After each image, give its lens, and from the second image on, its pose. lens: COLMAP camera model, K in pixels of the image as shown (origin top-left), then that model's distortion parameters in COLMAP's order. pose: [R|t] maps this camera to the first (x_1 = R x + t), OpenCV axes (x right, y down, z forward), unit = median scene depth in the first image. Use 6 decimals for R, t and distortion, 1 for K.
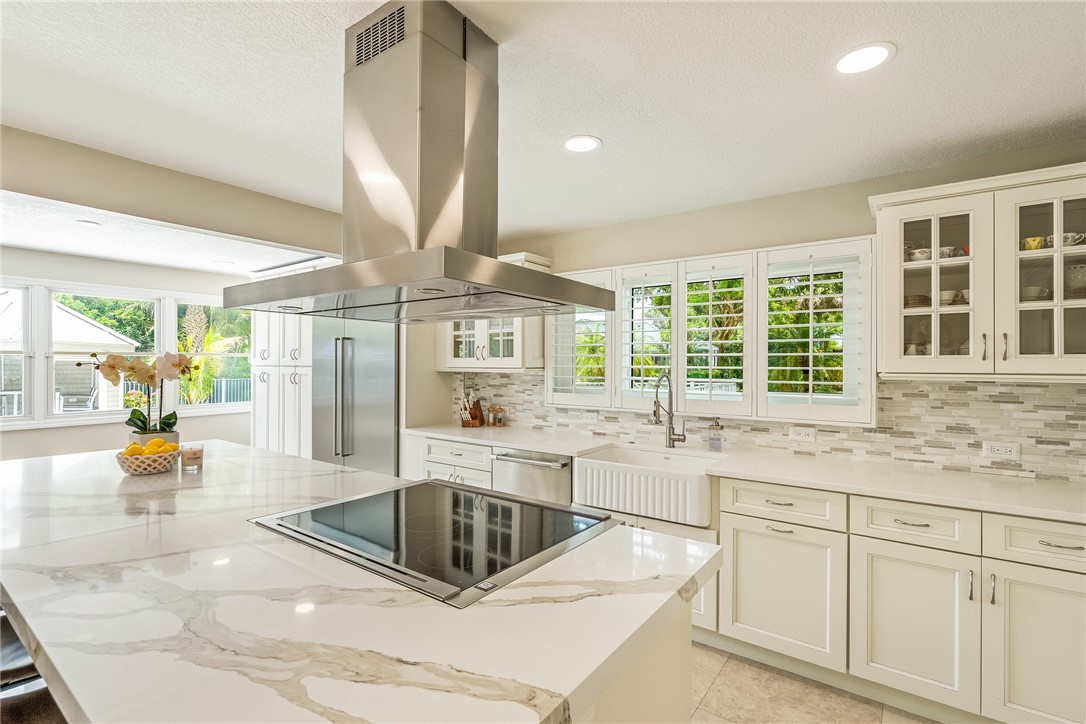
lens RADIAL K [[497.7, 0, 536.8], [0, 497.7, 365.3], [0, 0, 1]] dist [-0.002784, 0.000147]
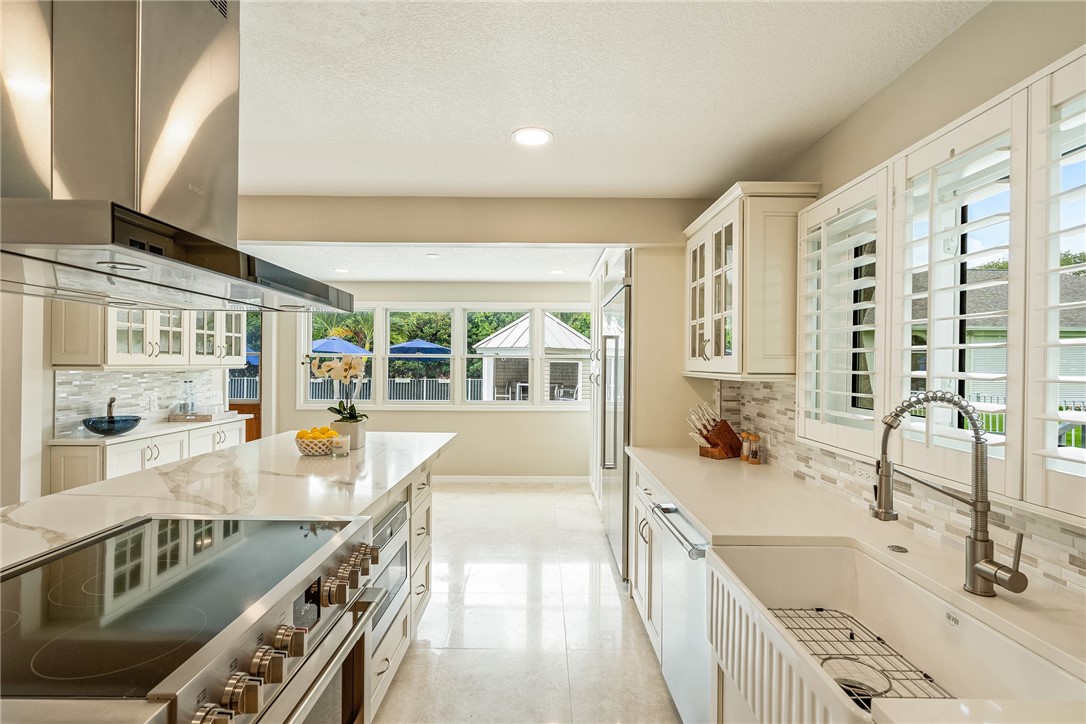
lens RADIAL K [[497.7, 0, 544.7], [0, 497.7, 366.3], [0, 0, 1]] dist [-0.002784, 0.000147]
pose [[0.599700, 0.006775, -0.800196, 0.295946], [-0.009250, 0.999956, 0.001534, -0.001958], [0.800171, 0.006482, 0.599737, 0.415356]]
